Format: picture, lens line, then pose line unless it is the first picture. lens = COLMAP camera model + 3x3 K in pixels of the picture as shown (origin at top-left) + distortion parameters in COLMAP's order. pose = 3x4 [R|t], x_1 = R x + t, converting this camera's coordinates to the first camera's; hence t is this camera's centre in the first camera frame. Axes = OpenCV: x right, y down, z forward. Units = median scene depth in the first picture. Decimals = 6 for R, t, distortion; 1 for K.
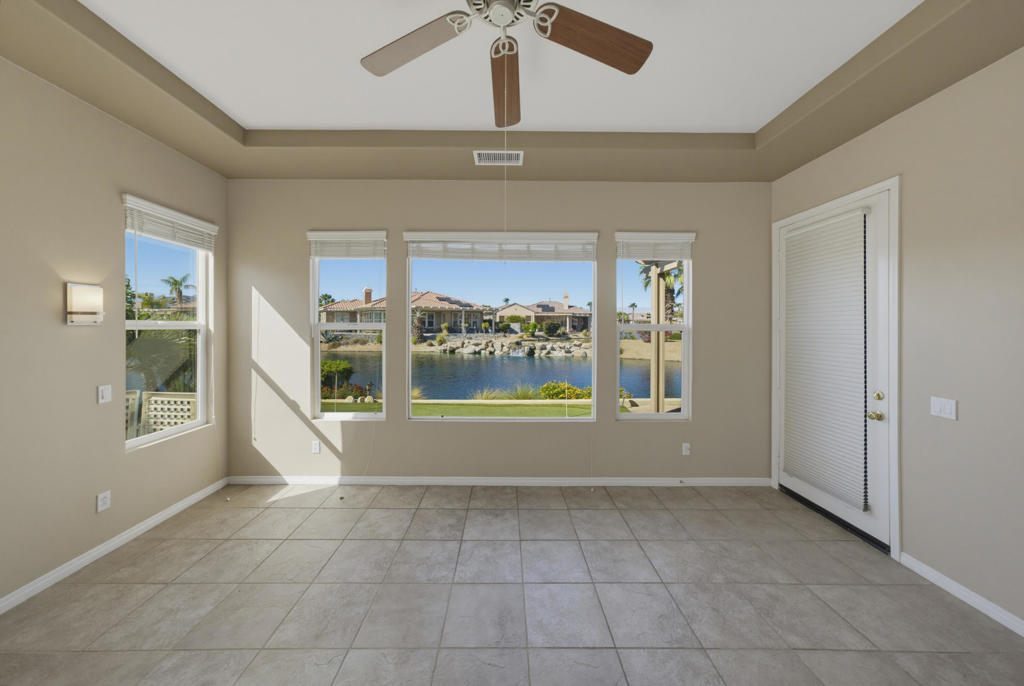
lens RADIAL K [[347.9, 0, 507.7], [0, 347.9, 324.7], [0, 0, 1]] dist [-0.013229, 0.006592]
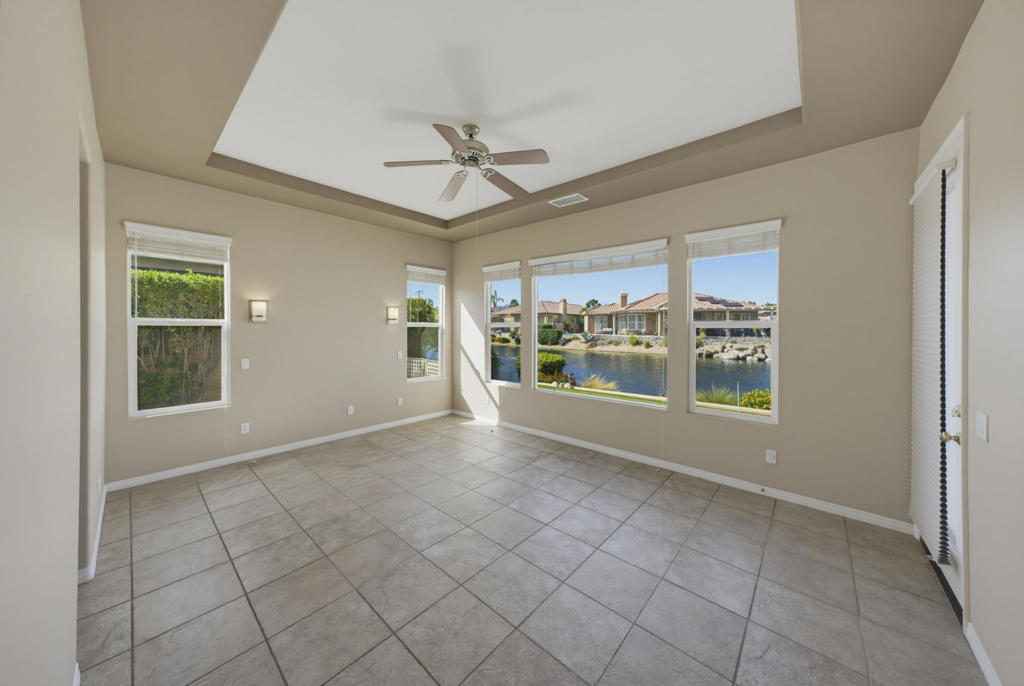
lens RADIAL K [[347.9, 0, 508.8], [0, 347.9, 327.9], [0, 0, 1]] dist [-0.013229, 0.006592]
pose [[0.741869, -0.001331, -0.670543, 0.612317], [0.002972, 0.999995, 0.001303, 0.015008], [0.670538, -0.002960, 0.741869, -0.143257]]
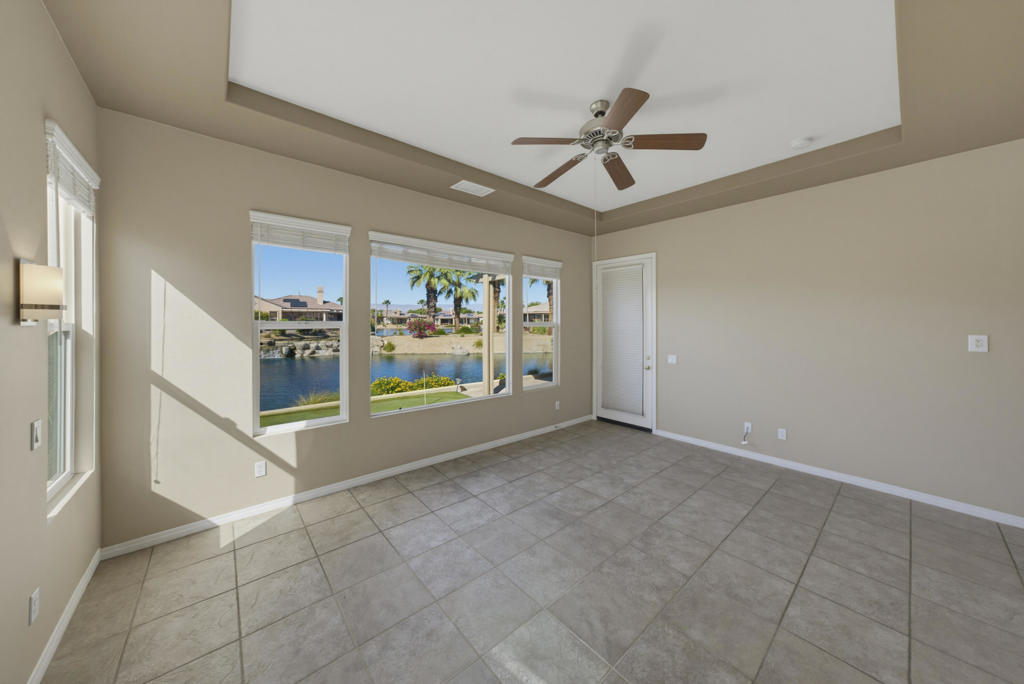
lens RADIAL K [[347.9, 0, 506.3], [0, 347.9, 320.2], [0, 0, 1]] dist [-0.013229, 0.006592]
pose [[0.767797, 0.002585, 0.640687, -0.627307], [-0.000194, 0.999993, -0.003802, -0.004304], [-0.640693, 0.002794, 0.767792, -0.025064]]
